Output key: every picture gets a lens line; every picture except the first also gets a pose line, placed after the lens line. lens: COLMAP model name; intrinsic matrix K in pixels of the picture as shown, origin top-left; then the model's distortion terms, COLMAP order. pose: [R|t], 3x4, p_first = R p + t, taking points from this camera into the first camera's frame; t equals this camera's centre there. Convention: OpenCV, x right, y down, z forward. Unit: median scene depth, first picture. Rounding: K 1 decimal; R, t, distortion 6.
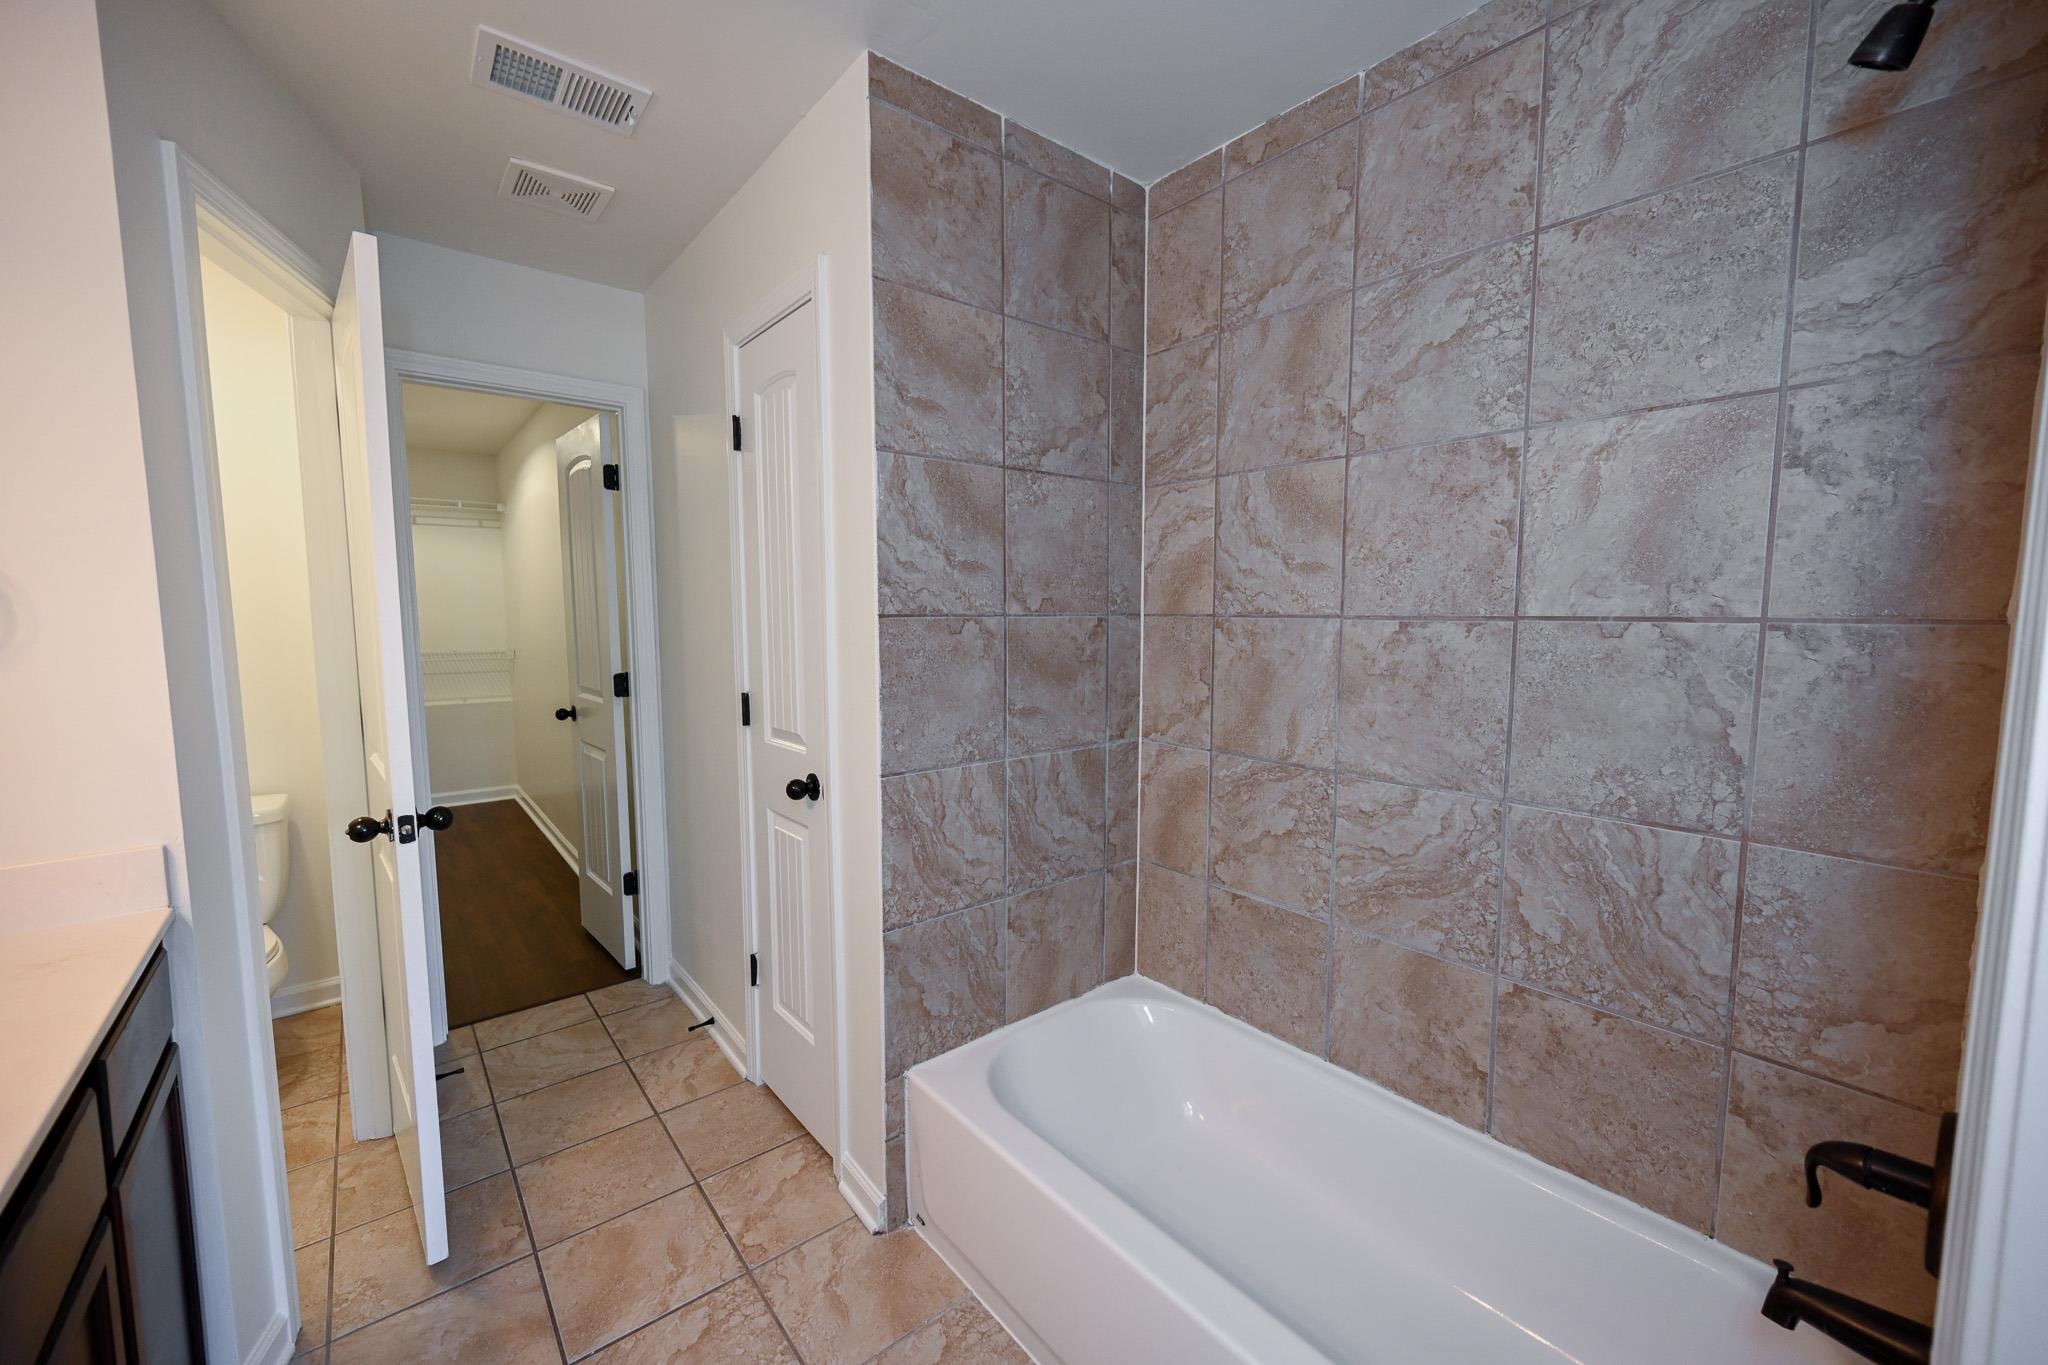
lens RADIAL K [[807.0, 0, 1002.0], [0, 807.0, 686.8], [0, 0, 1]] dist [-0.000012, 0.000272]
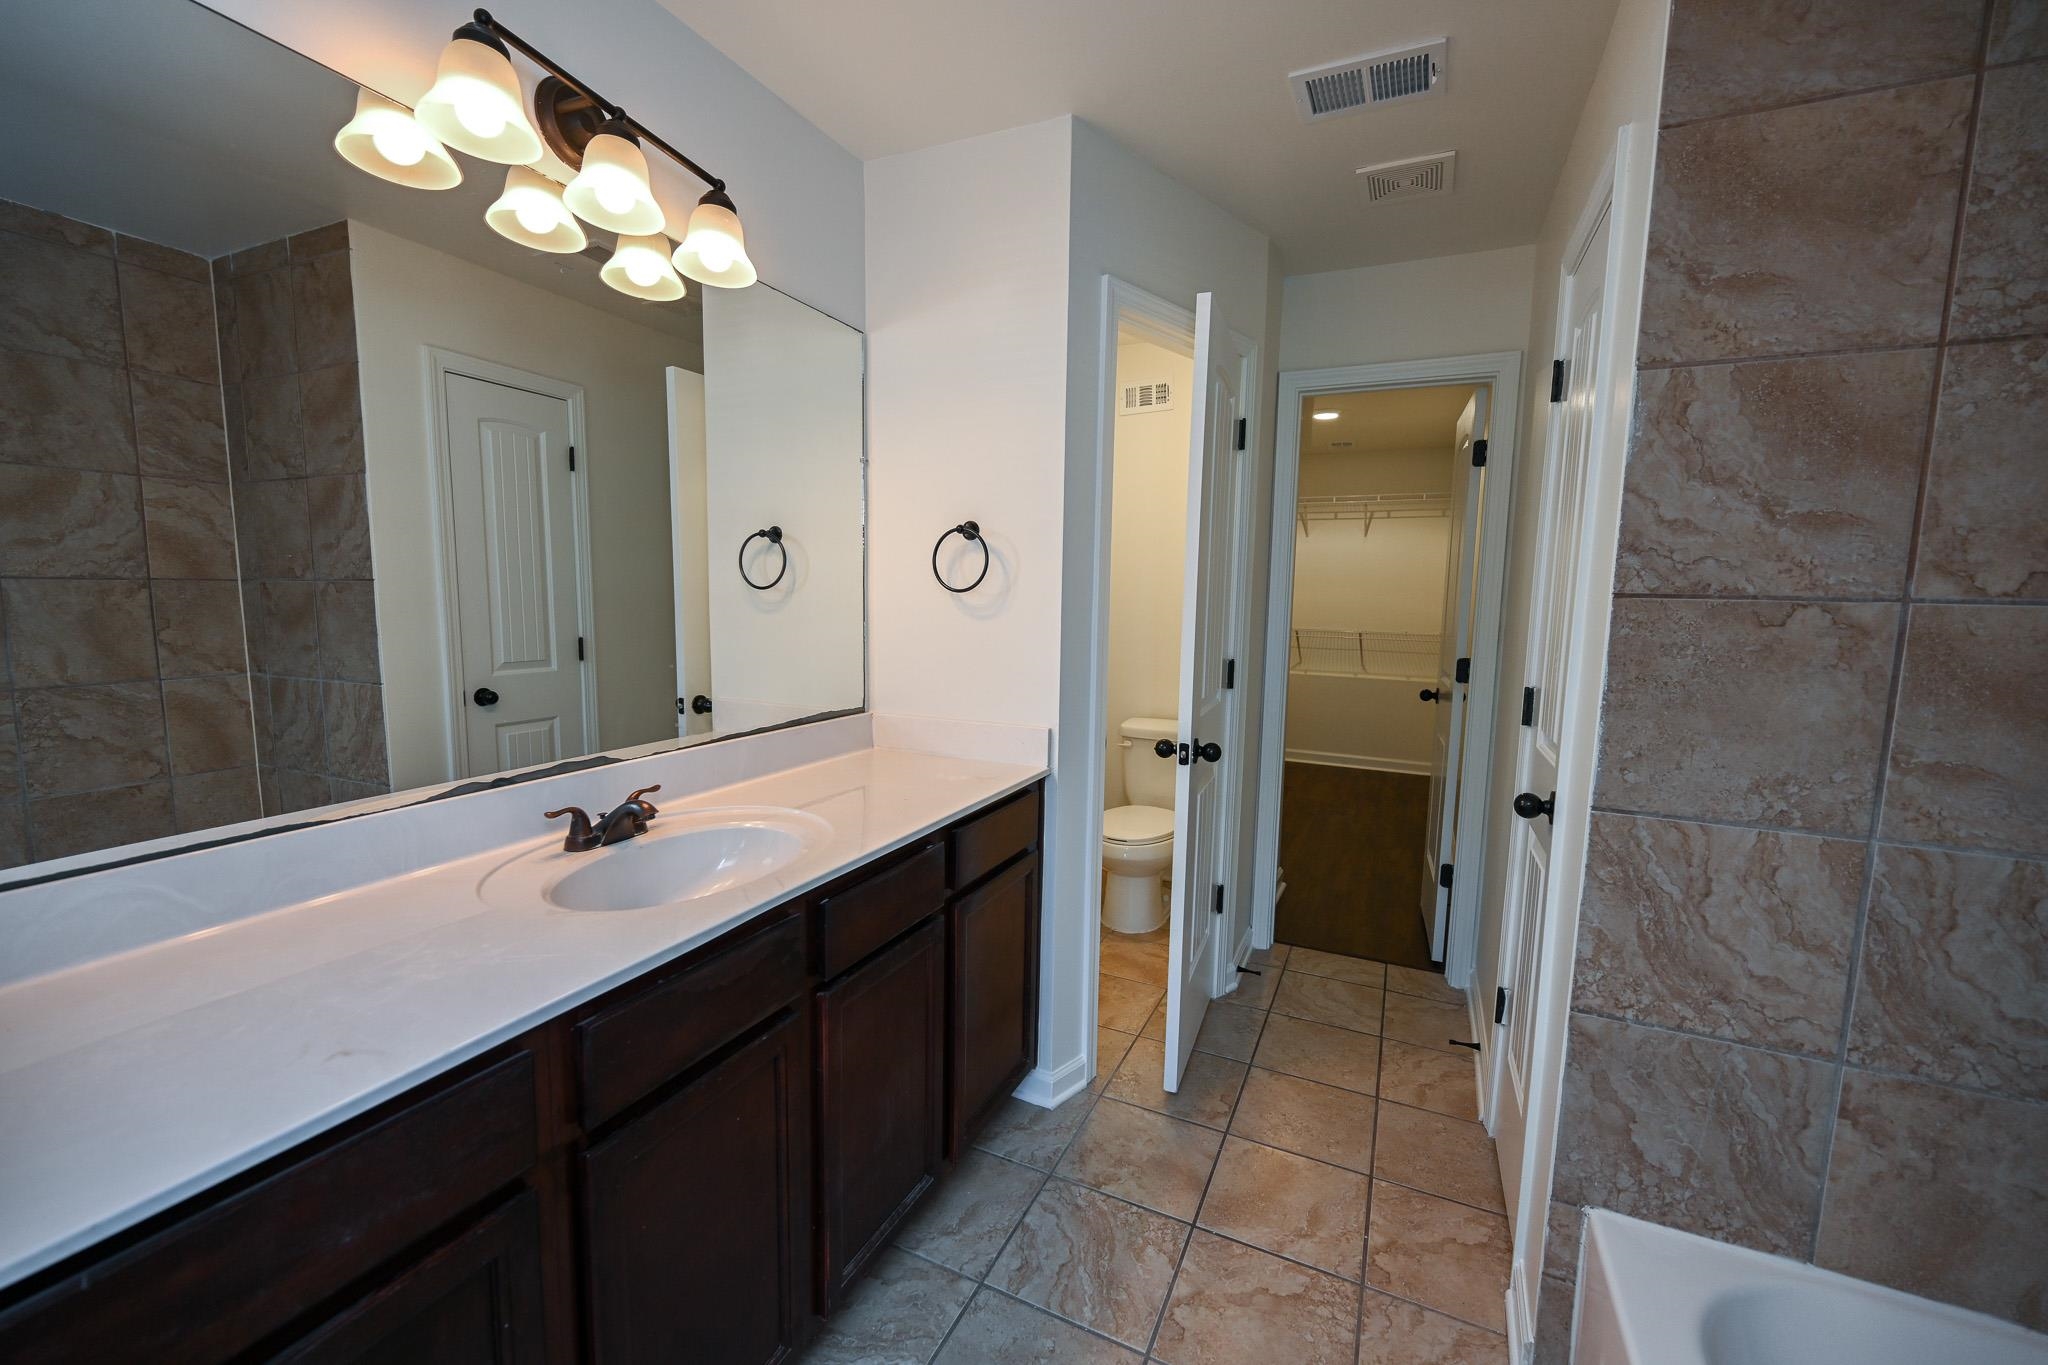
lens RADIAL K [[807.0, 0, 1023.7], [0, 807.0, 686.1], [0, 0, 1]] dist [-0.000012, 0.000272]
pose [[0.436959, 0.115848, -0.891990, 0.260351], [-0.105966, 0.991396, 0.076849, -0.003704], [0.893218, 0.060941, 0.445475, 0.169153]]
